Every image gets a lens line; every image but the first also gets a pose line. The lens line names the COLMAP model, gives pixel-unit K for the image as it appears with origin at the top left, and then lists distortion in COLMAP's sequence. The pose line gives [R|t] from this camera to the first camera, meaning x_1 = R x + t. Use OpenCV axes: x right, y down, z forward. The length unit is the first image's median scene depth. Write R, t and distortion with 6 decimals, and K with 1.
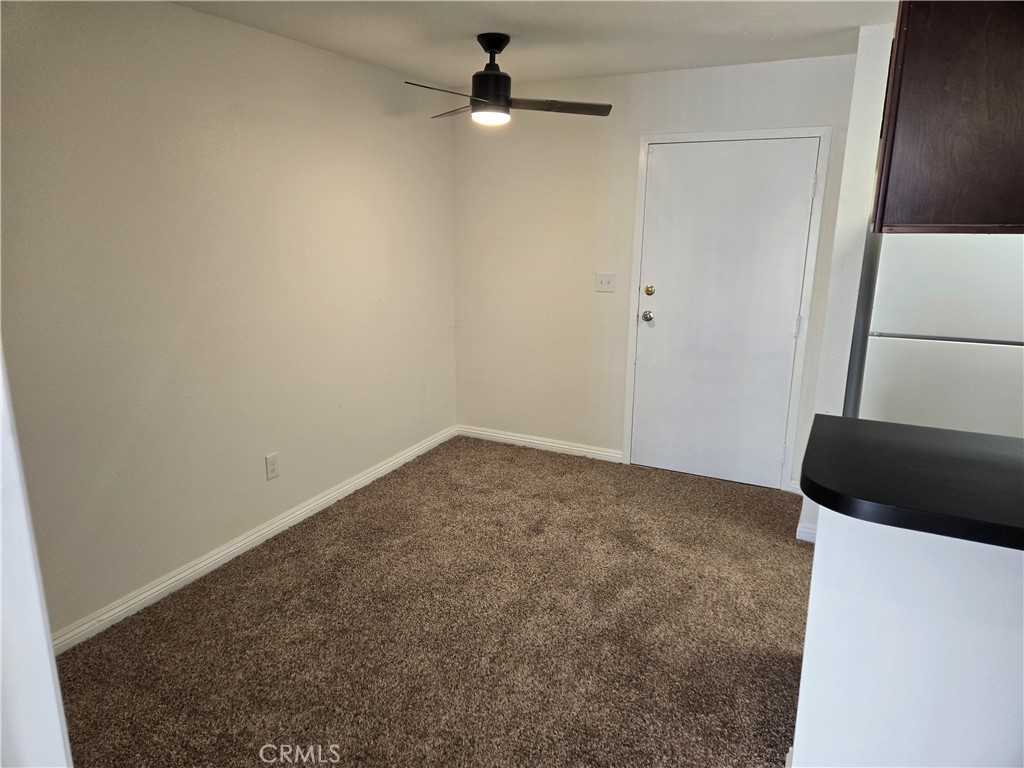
lens RADIAL K [[684.2, 0, 508.3], [0, 684.2, 377.0], [0, 0, 1]] dist [0.088758, -0.077882]
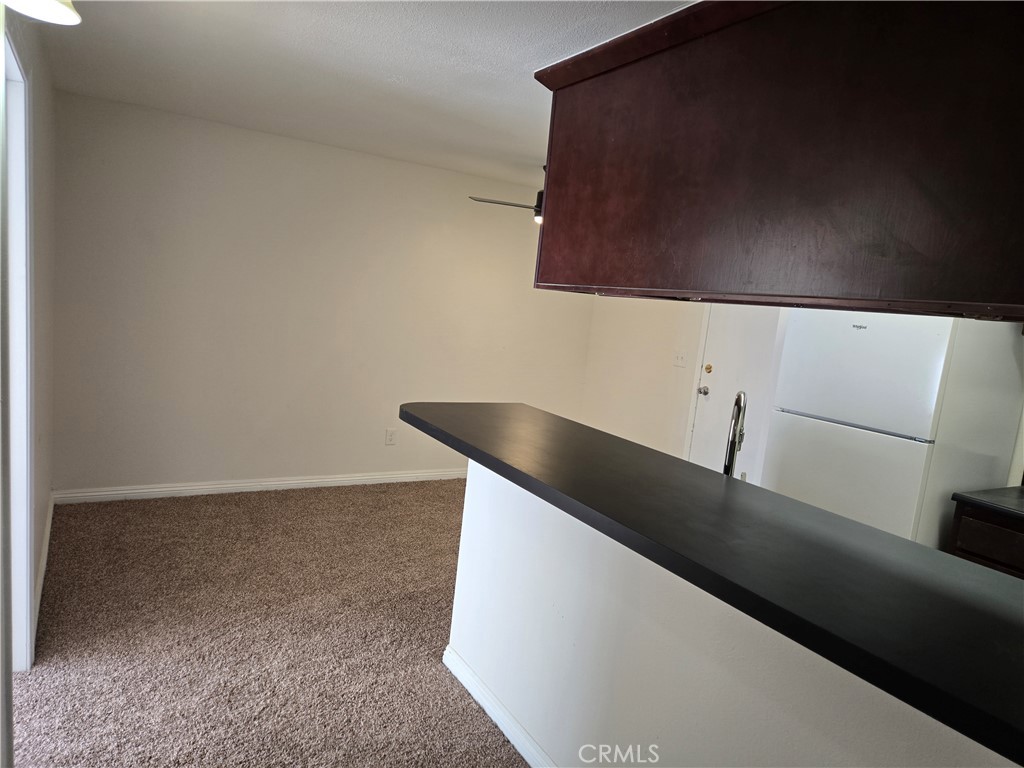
lens RADIAL K [[684.2, 0, 508.3], [0, 684.2, 377.0], [0, 0, 1]] dist [0.088758, -0.077882]
pose [[0.835753, 0.135968, -0.532005, 0.714905], [-0.219294, 0.970889, -0.096363, 0.096973], [0.503415, 0.197201, 0.841240, -0.183074]]
